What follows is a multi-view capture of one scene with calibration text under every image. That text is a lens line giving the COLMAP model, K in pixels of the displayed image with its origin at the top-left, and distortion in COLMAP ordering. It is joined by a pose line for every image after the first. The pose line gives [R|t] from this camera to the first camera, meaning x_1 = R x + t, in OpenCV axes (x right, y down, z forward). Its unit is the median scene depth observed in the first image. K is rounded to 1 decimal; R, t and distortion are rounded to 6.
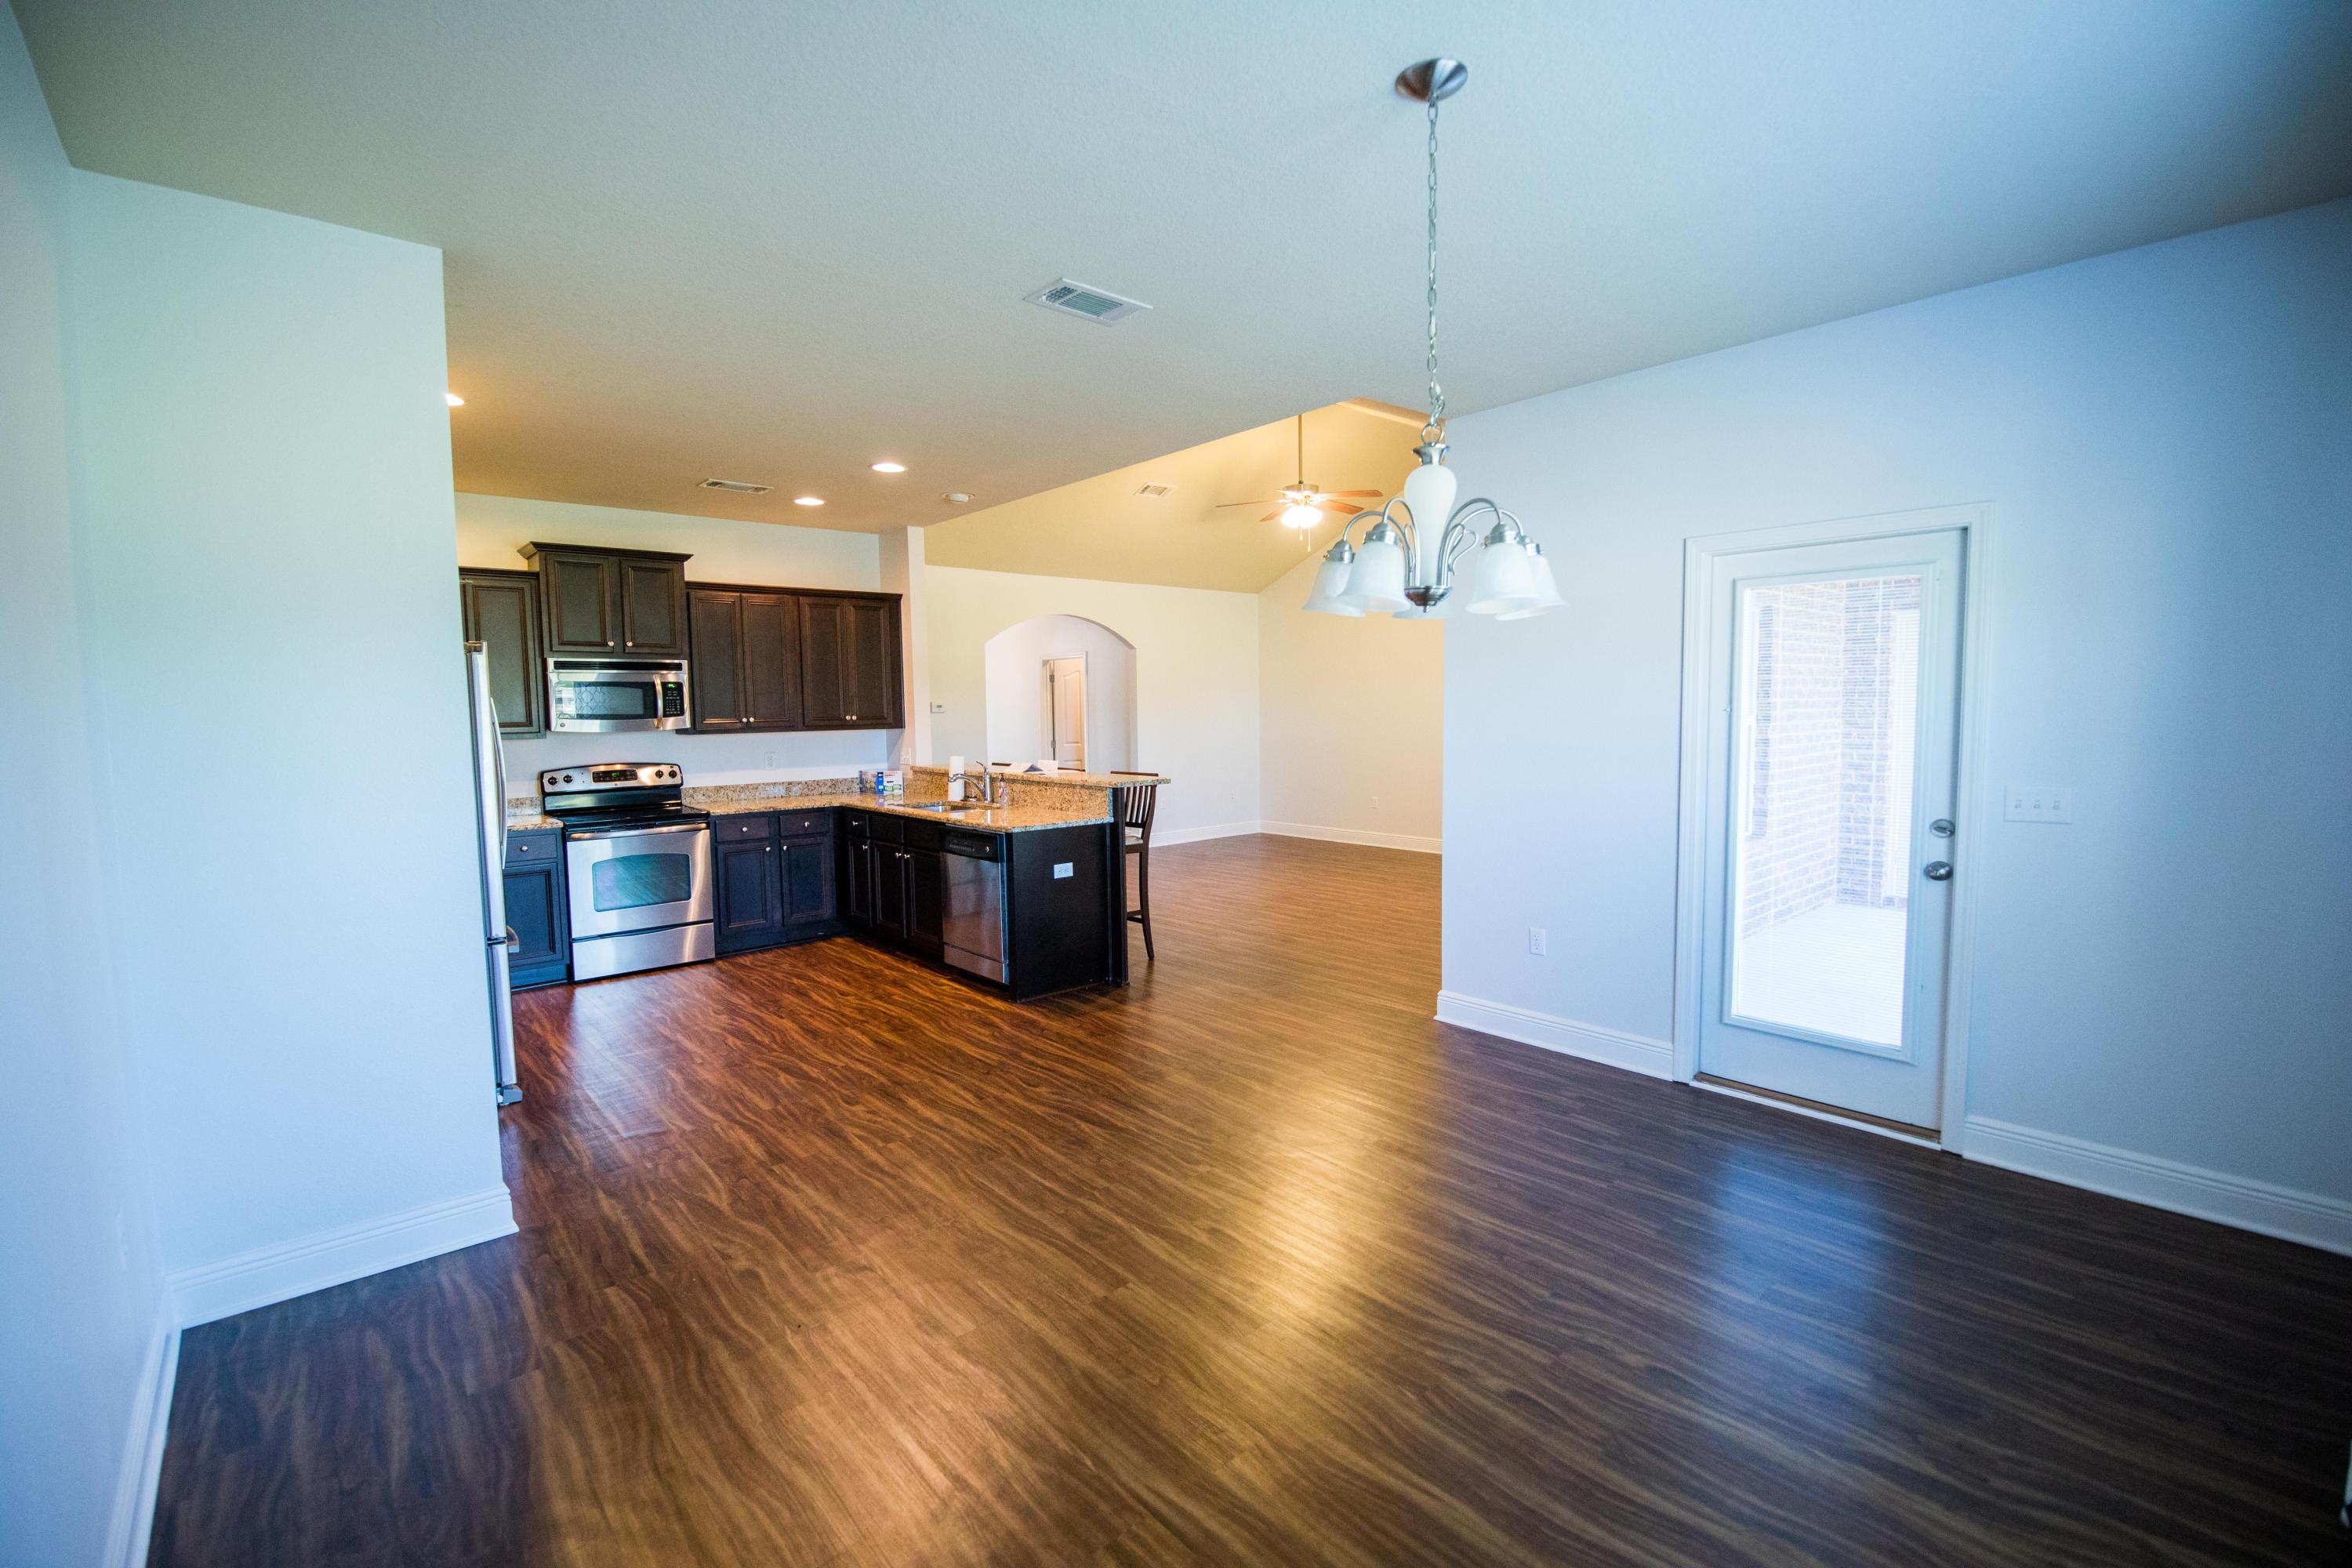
lens RADIAL K [[1024.7, 0, 1175.0], [0, 1024.7, 773.1], [0, 0, 1]] dist [-0.009553, -0.005014]
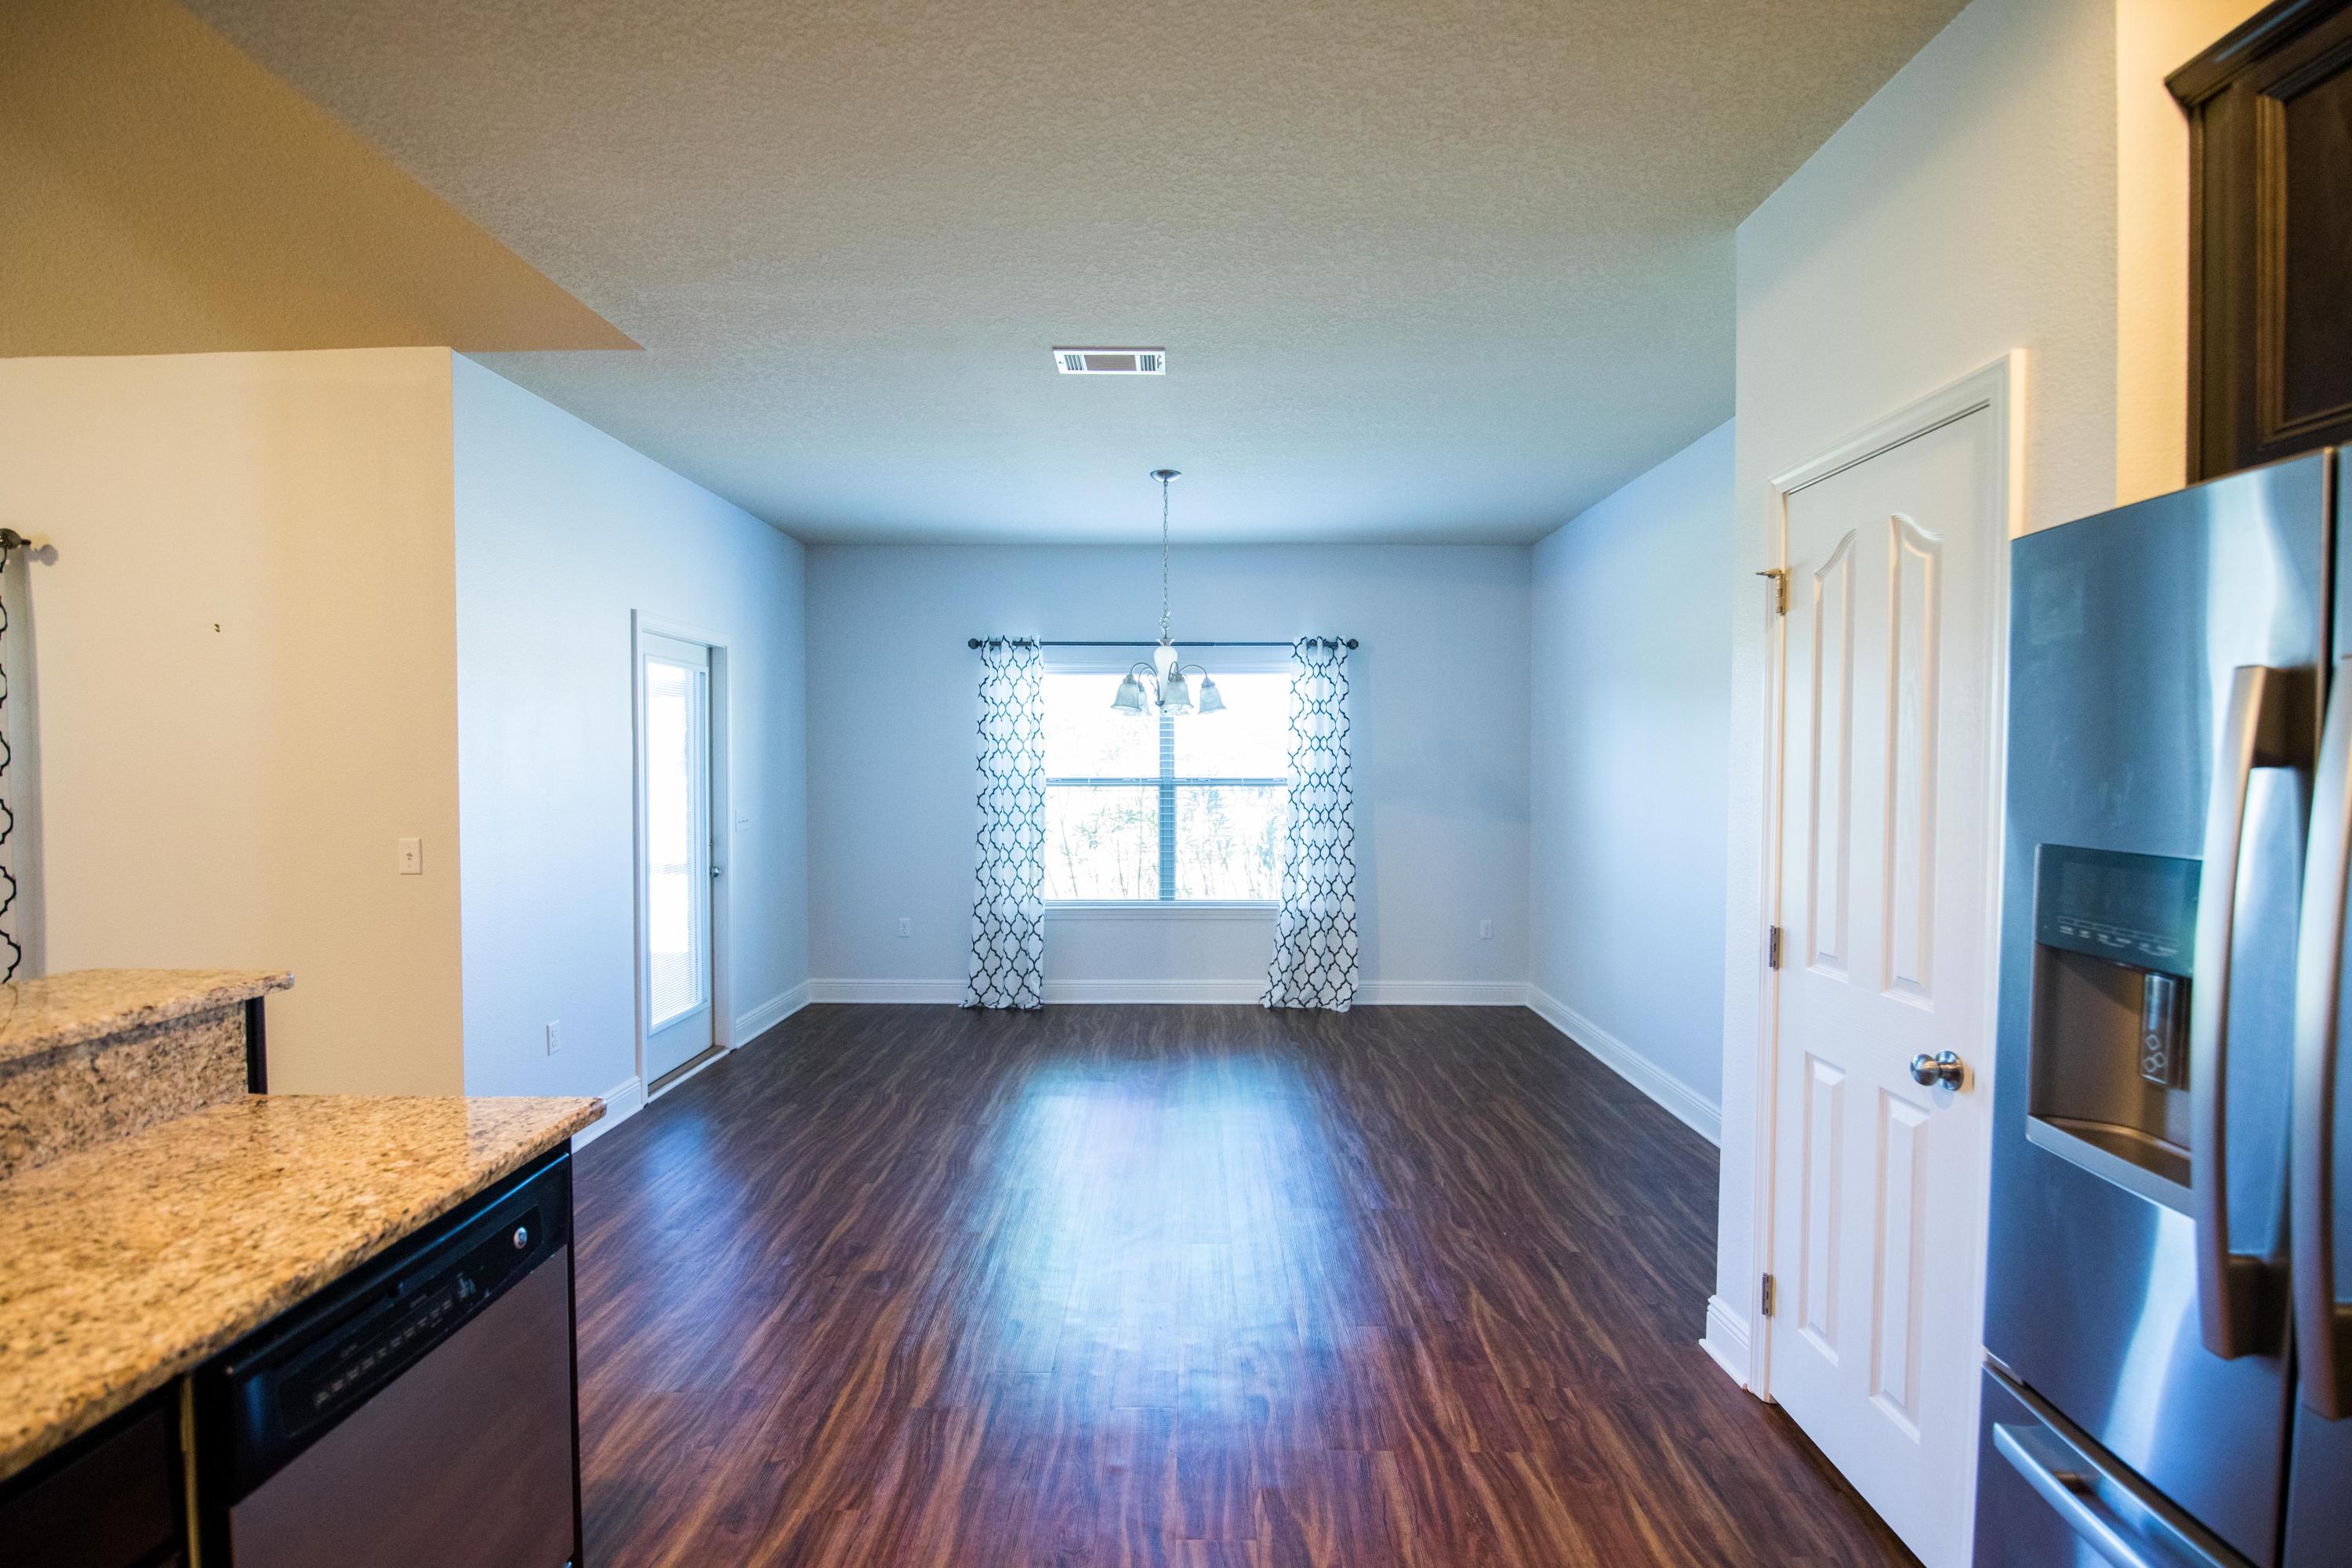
lens RADIAL K [[1024.7, 0, 1179.0], [0, 1024.7, 776.2], [0, 0, 1]] dist [-0.009553, -0.005014]
pose [[-0.740686, -0.002519, 0.671847, -0.560506], [0.049634, 0.997055, 0.058458, -0.069597], [-0.670016, 0.076646, -0.738379, 1.185919]]
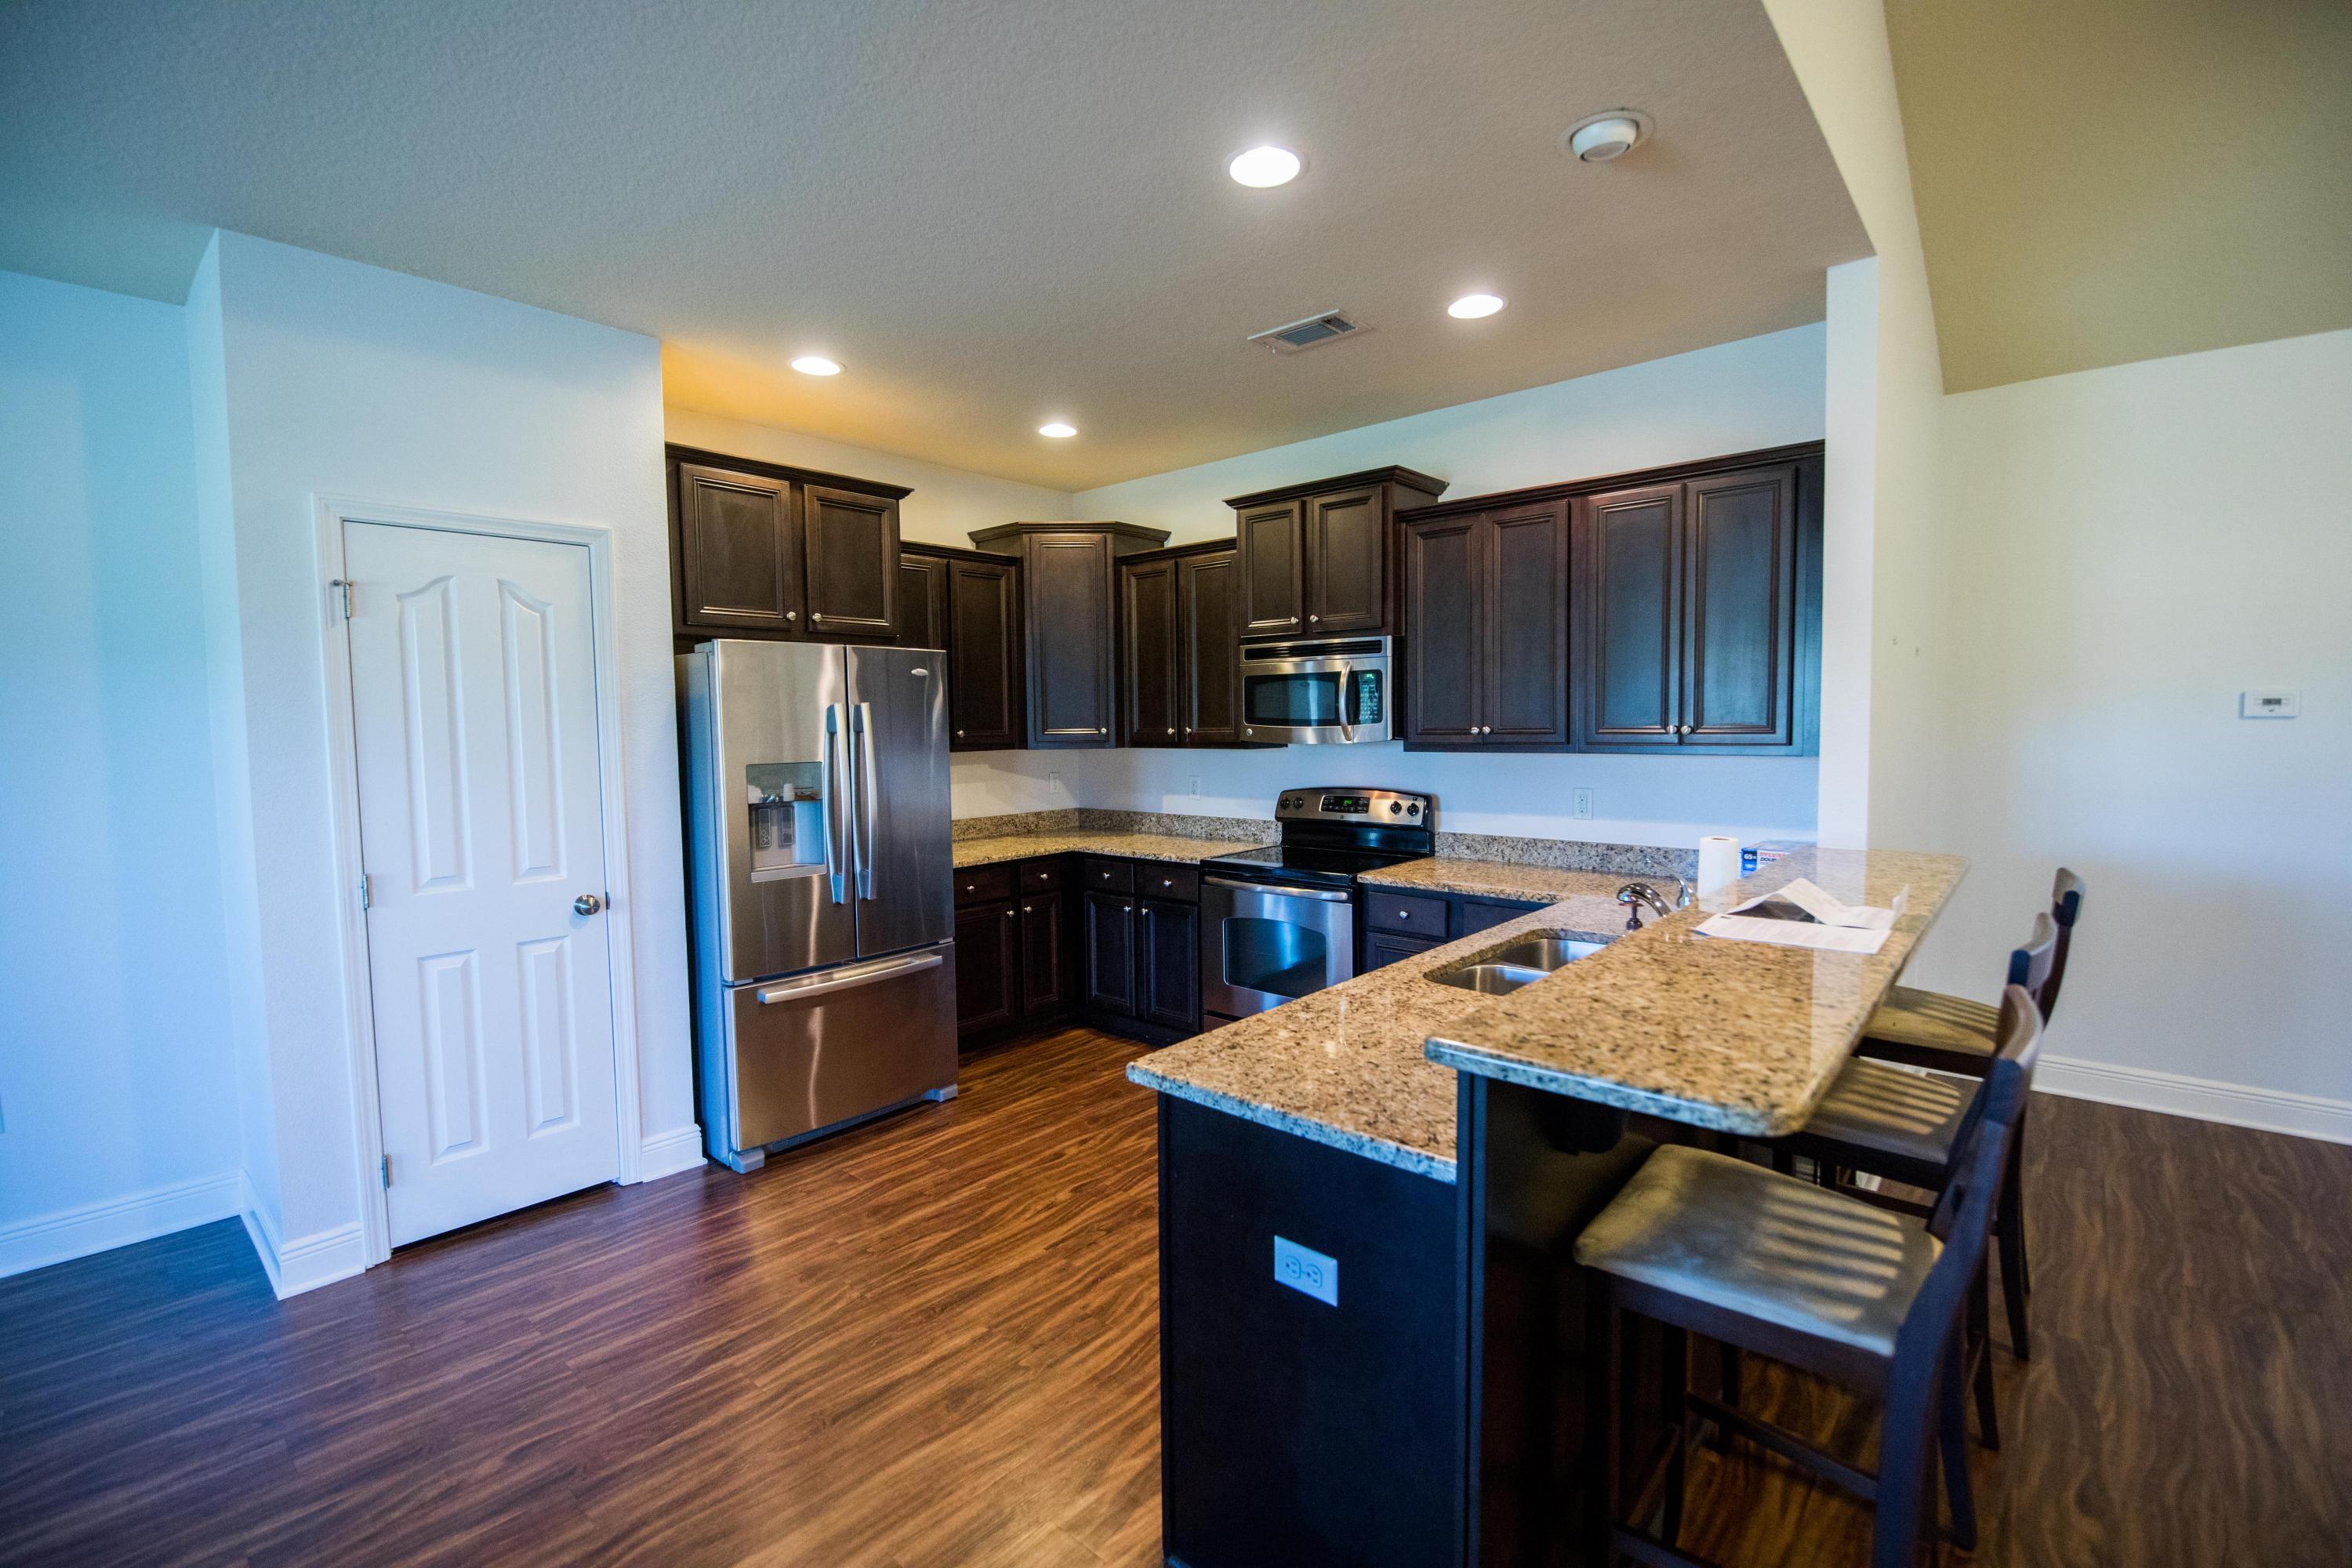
lens RADIAL K [[1024.7, 0, 1180.4], [0, 1024.7, 779.6], [0, 0, 1]] dist [-0.009553, -0.005014]
pose [[0.112973, 0.072448, -0.990953, 0.191046], [-0.053703, 0.996326, 0.066719, -0.072340], [0.992146, 0.045680, 0.116448, 1.036126]]
